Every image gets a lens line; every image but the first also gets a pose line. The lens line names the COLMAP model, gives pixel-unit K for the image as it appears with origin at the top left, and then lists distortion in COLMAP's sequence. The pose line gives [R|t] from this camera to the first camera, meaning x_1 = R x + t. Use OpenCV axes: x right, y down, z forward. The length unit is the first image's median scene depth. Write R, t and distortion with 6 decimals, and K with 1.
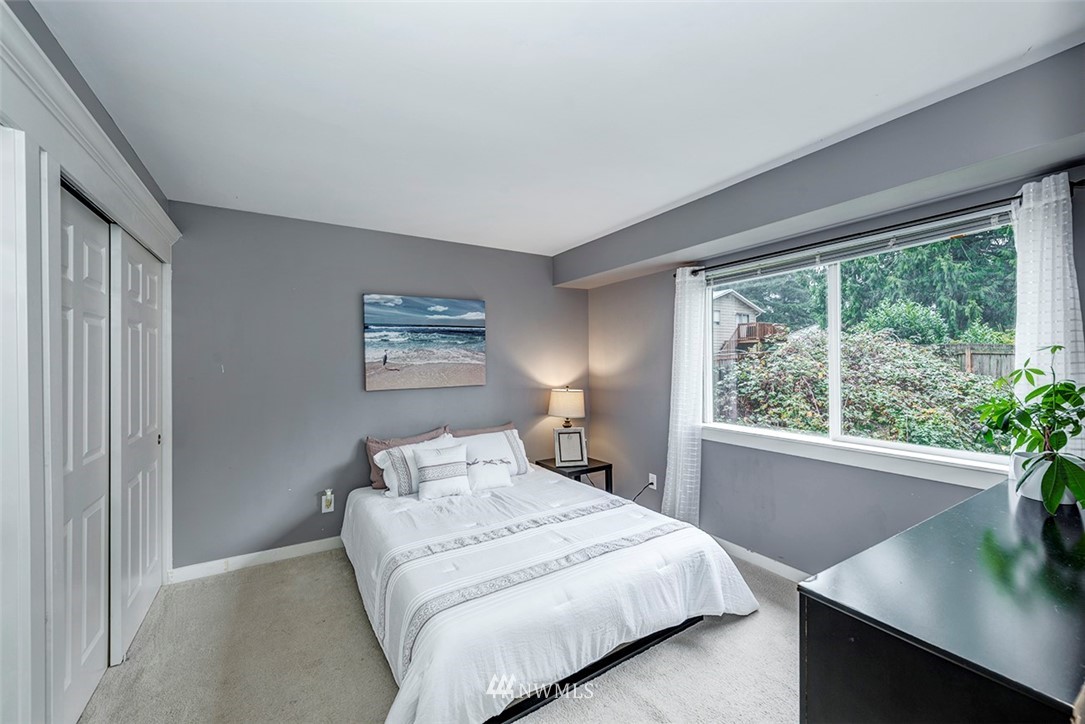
lens RADIAL K [[428.0, 0, 542.5], [0, 428.0, 362.0], [0, 0, 1]] dist [0.013389, -0.000229]
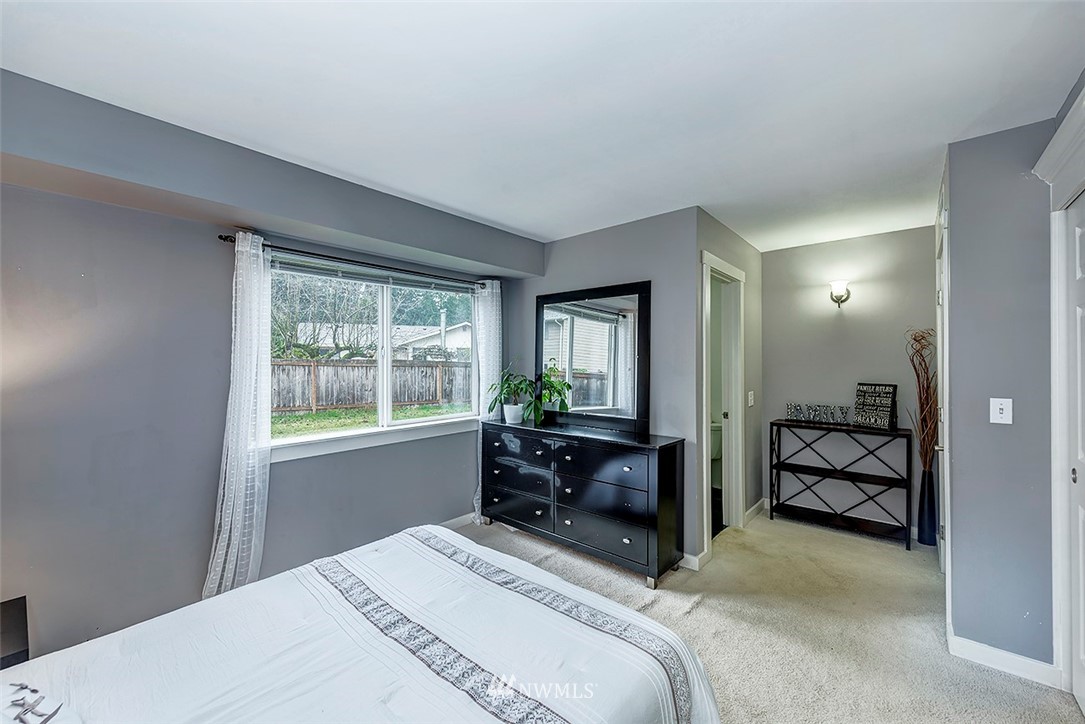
lens RADIAL K [[428.0, 0, 542.5], [0, 428.0, 362.0], [0, 0, 1]] dist [0.013389, -0.000229]
pose [[-0.302517, -0.000781, 0.953144, -0.619806], [-0.001867, 0.999998, 0.000227, -0.007098], [-0.953142, -0.001711, -0.302518, 0.900026]]
